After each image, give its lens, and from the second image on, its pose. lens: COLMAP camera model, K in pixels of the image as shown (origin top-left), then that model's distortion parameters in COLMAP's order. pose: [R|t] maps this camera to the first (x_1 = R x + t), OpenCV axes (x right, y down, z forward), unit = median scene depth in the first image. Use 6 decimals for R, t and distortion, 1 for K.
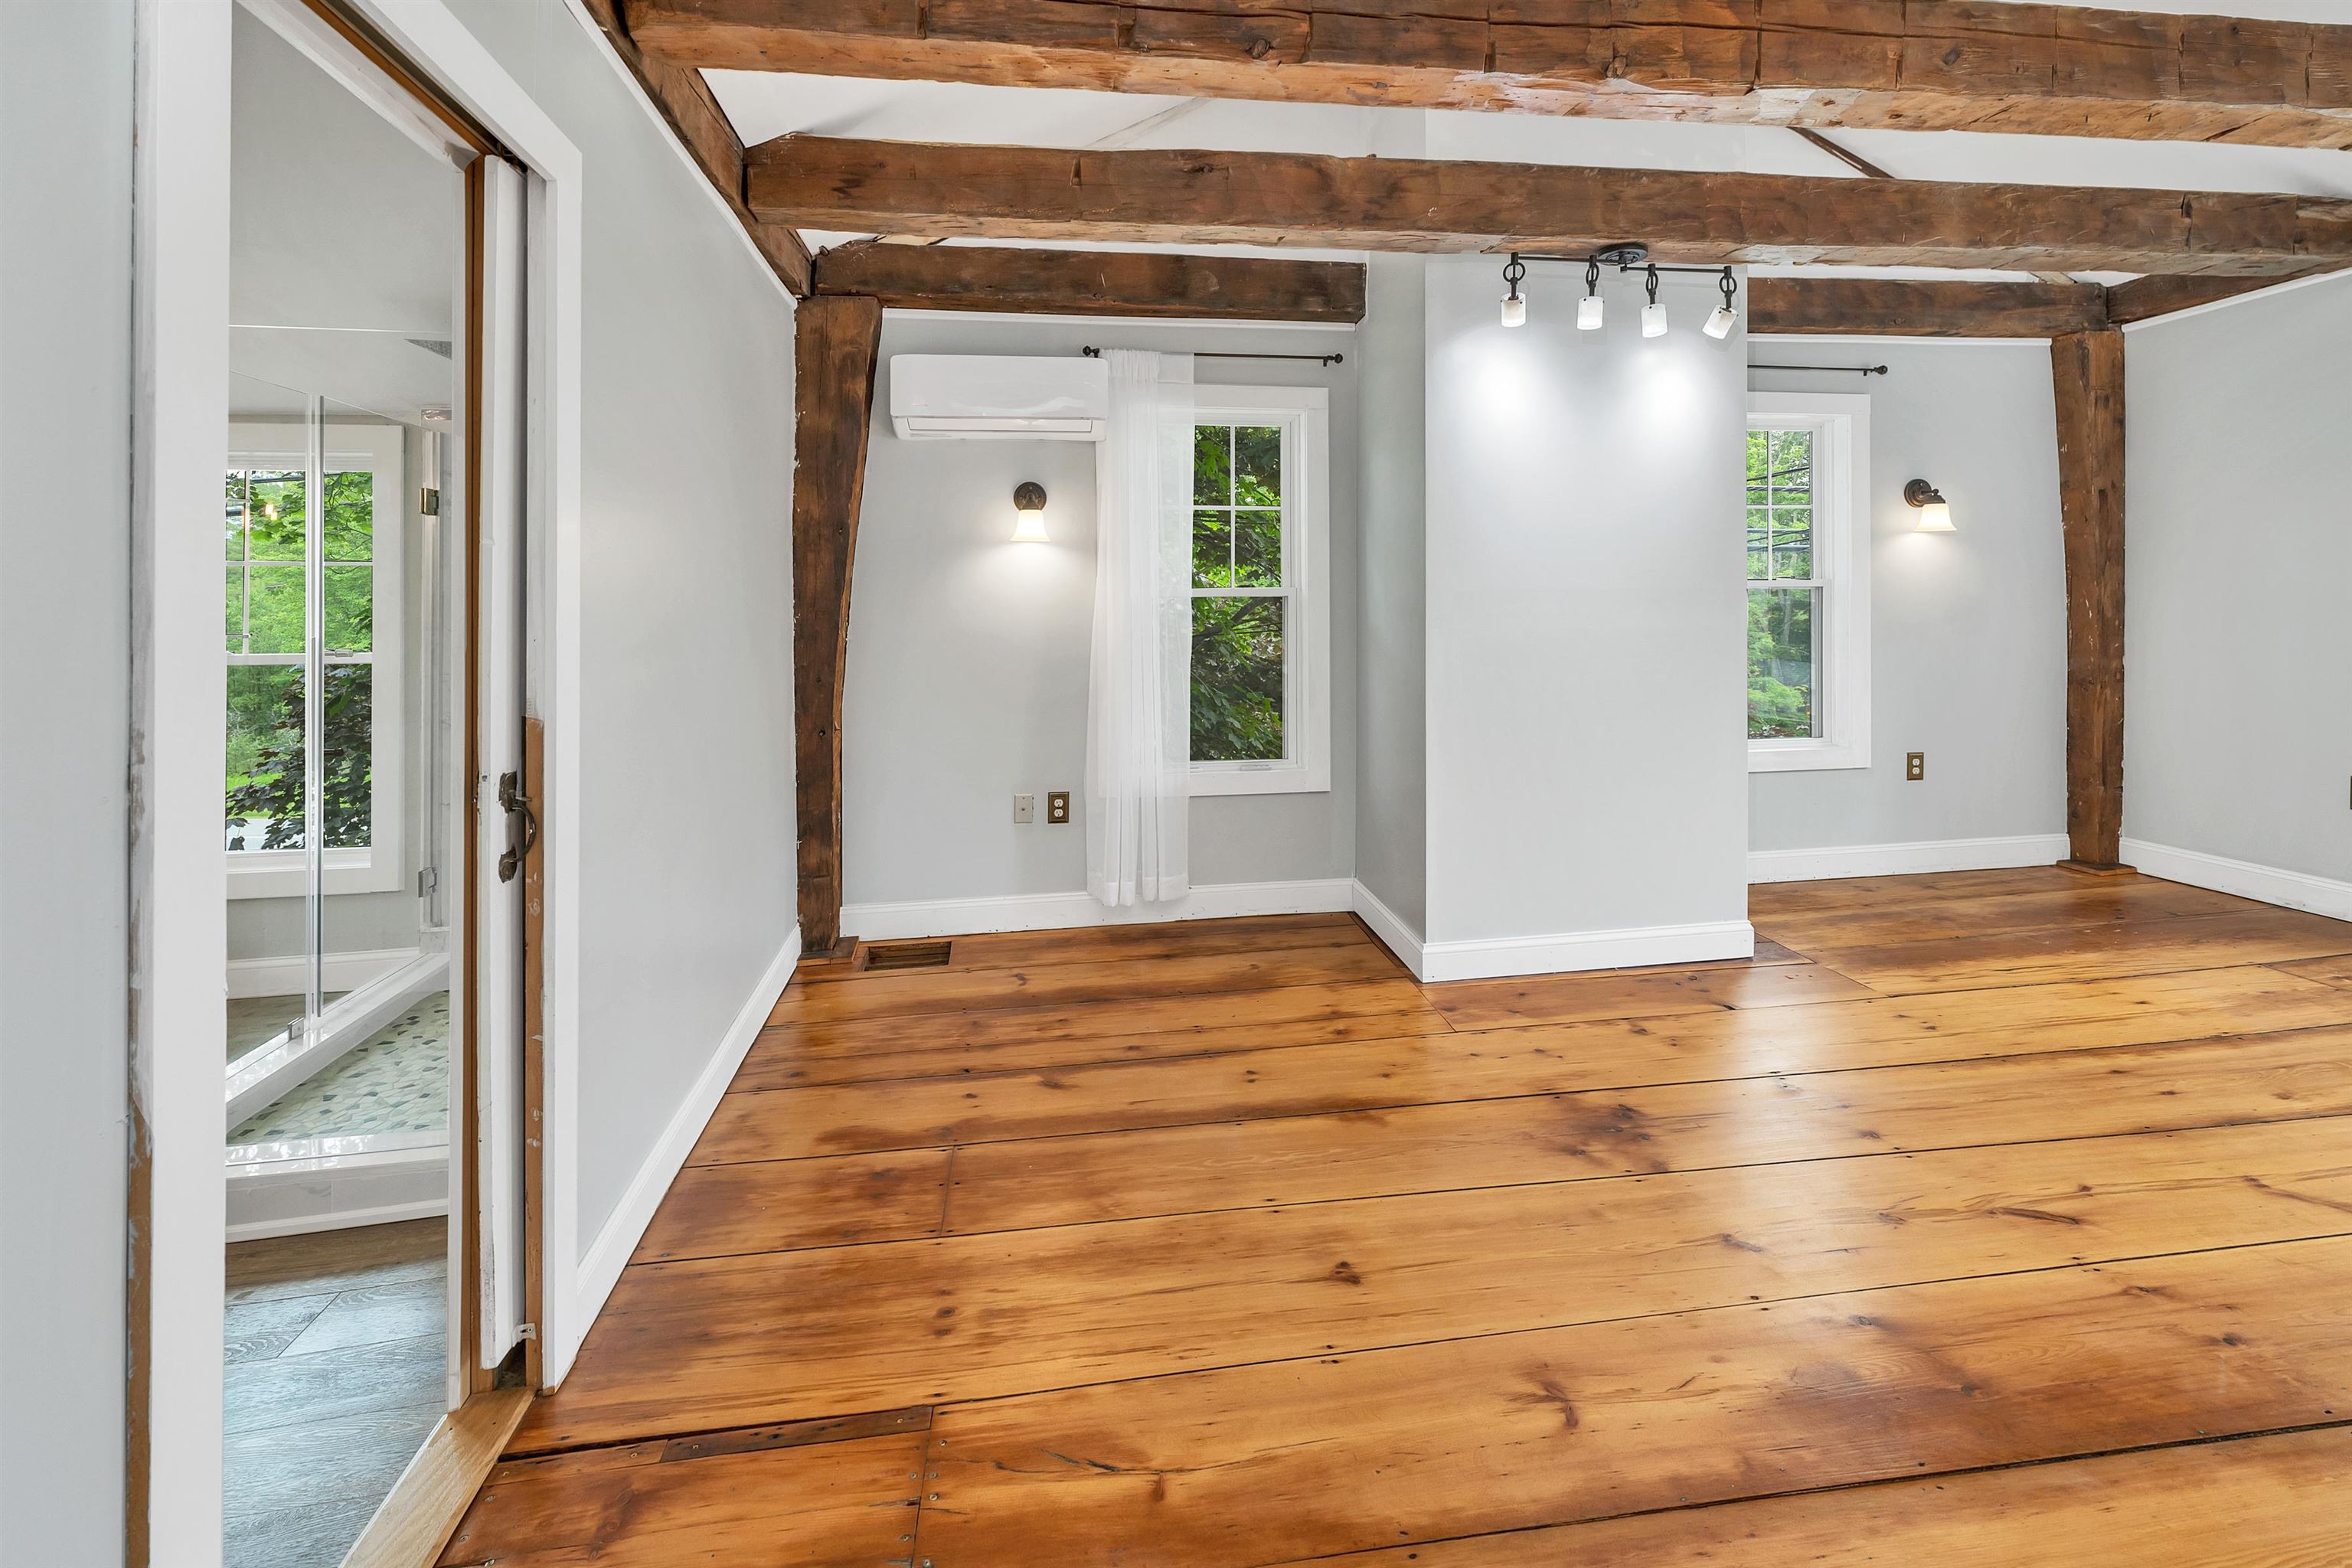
lens RADIAL K [[1044.0, 0, 1176.0], [0, 1044.0, 784.0], [0, 0, 1]] dist [0.000714, 0.000700]
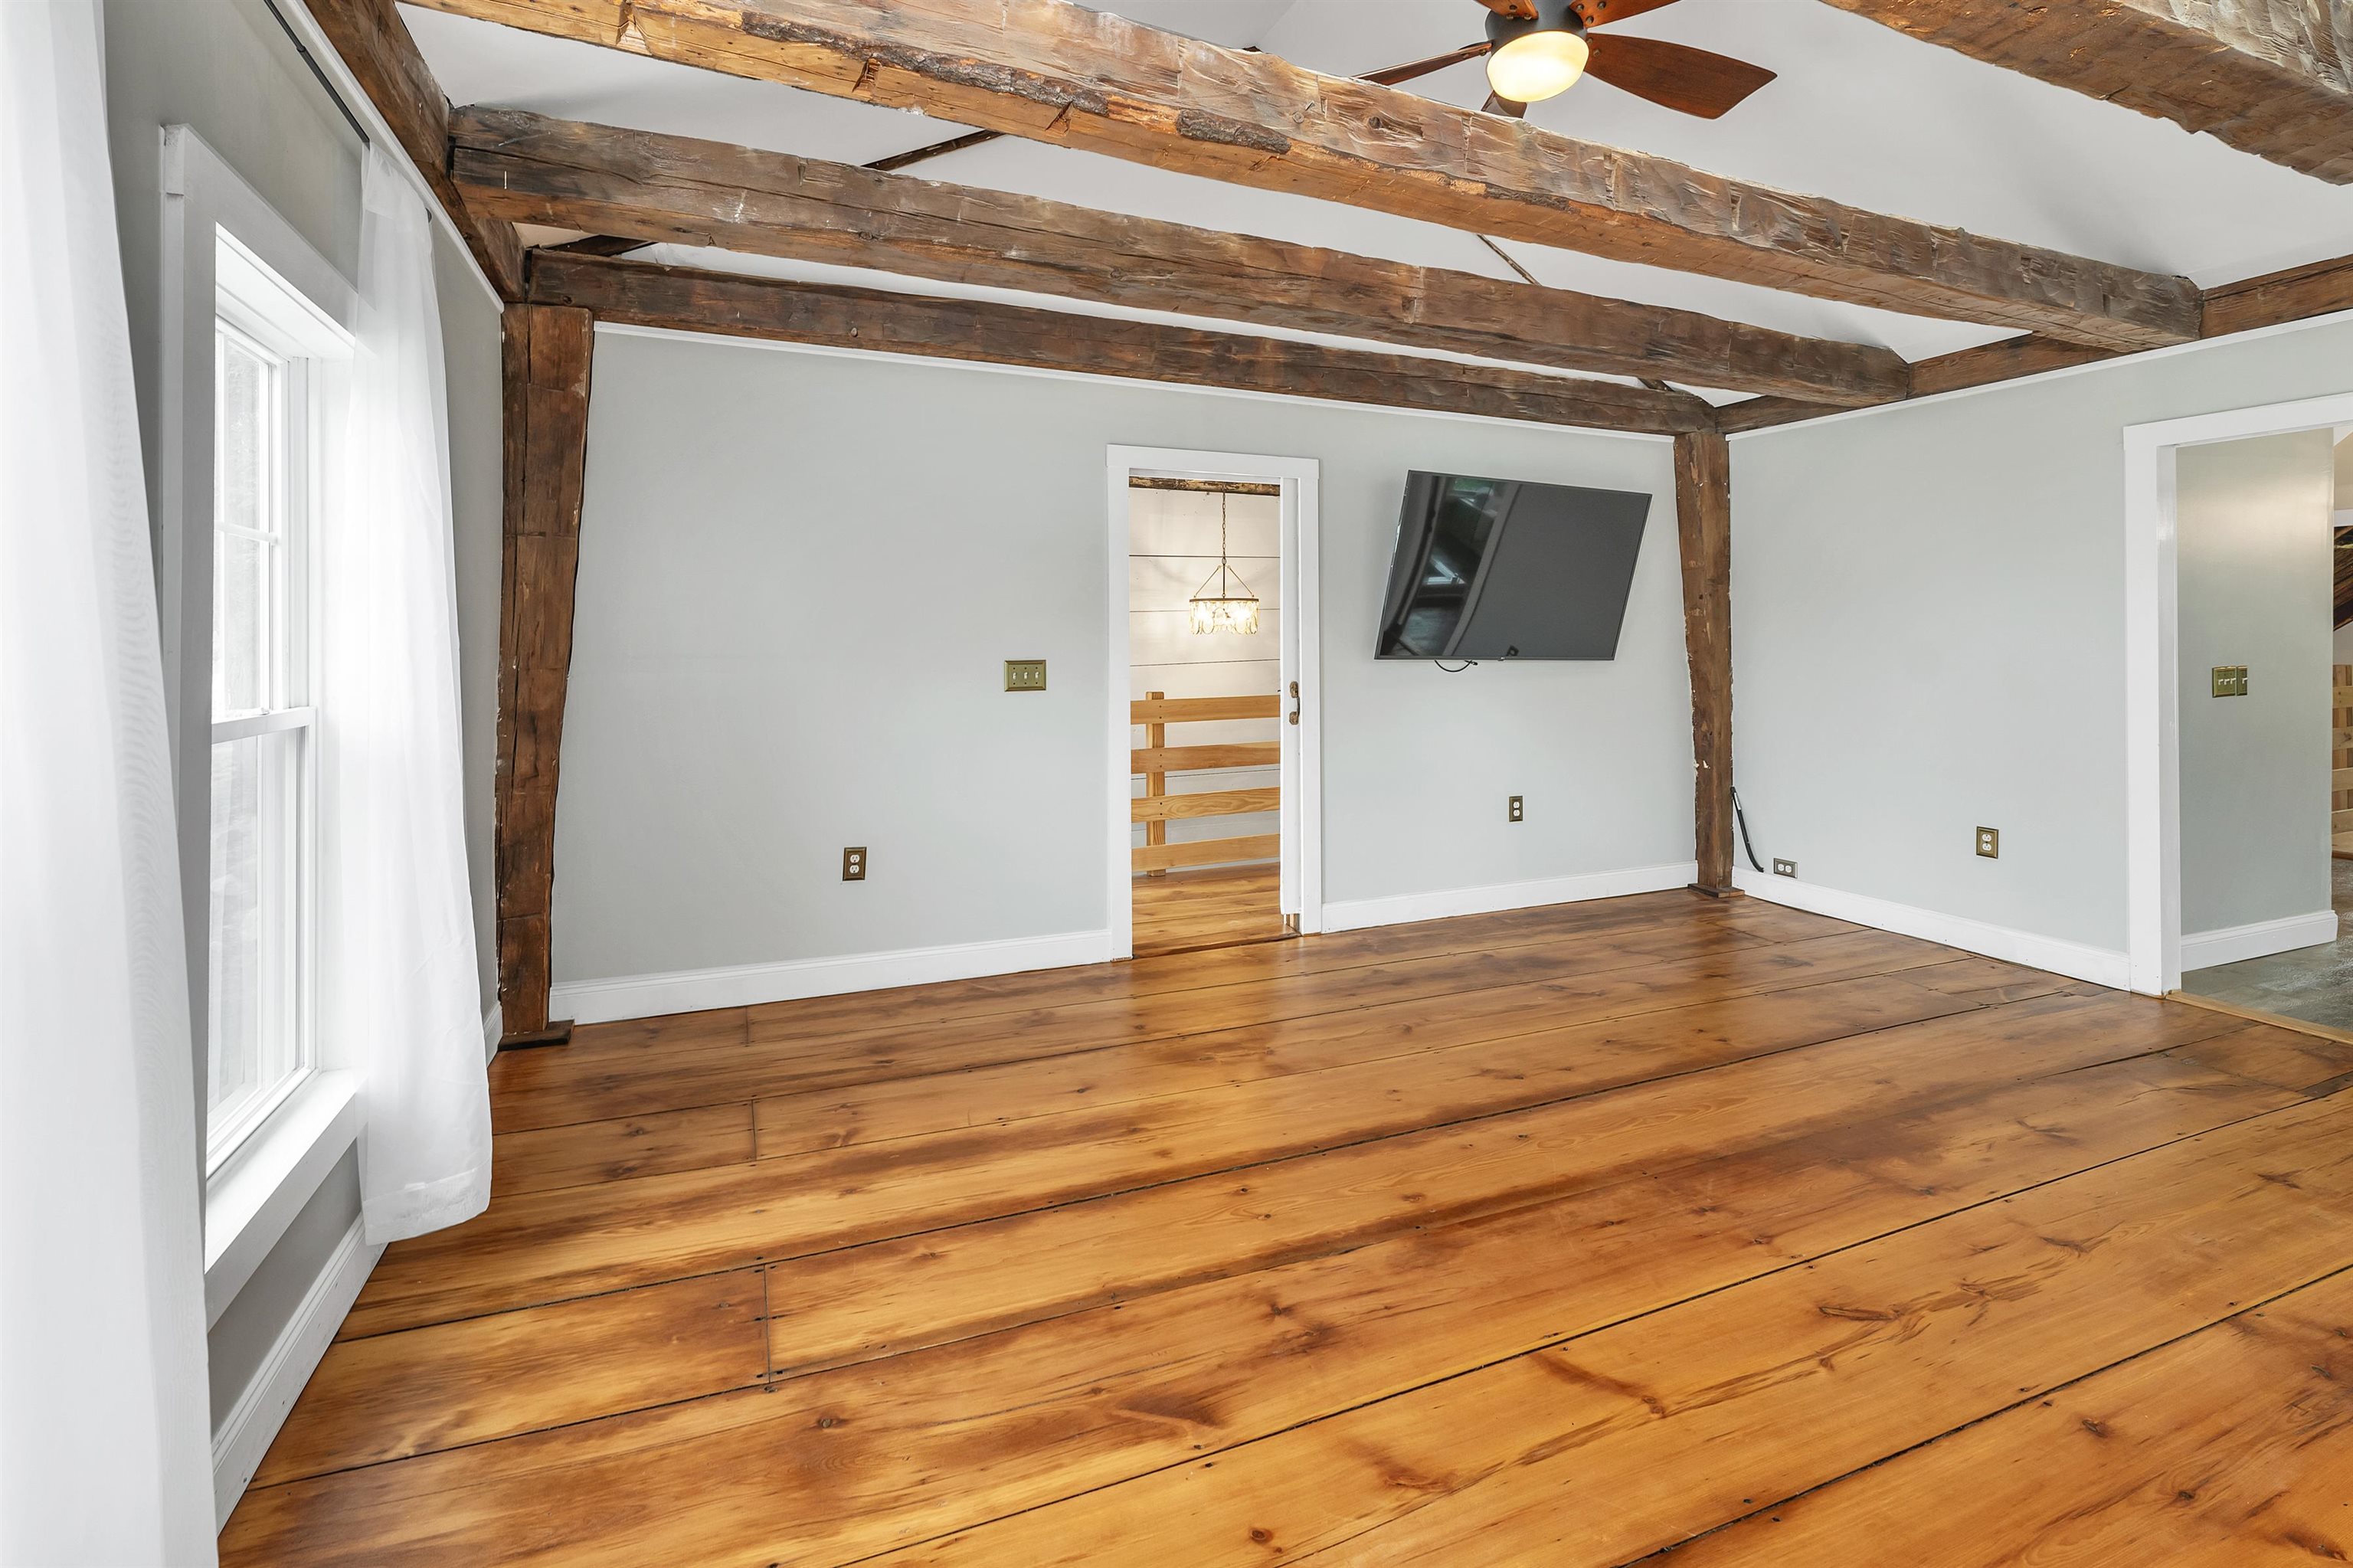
lens RADIAL K [[1010.8, 0, 1173.9], [0, 1010.8, 750.5], [0, 0, 1]] dist [0.007009, 0.000451]
pose [[-0.968075, 0.045184, -0.246553, 1.816403], [-0.024589, 0.961756, 0.272803, -0.353863], [0.249451, 0.270157, -0.929941, 1.744831]]
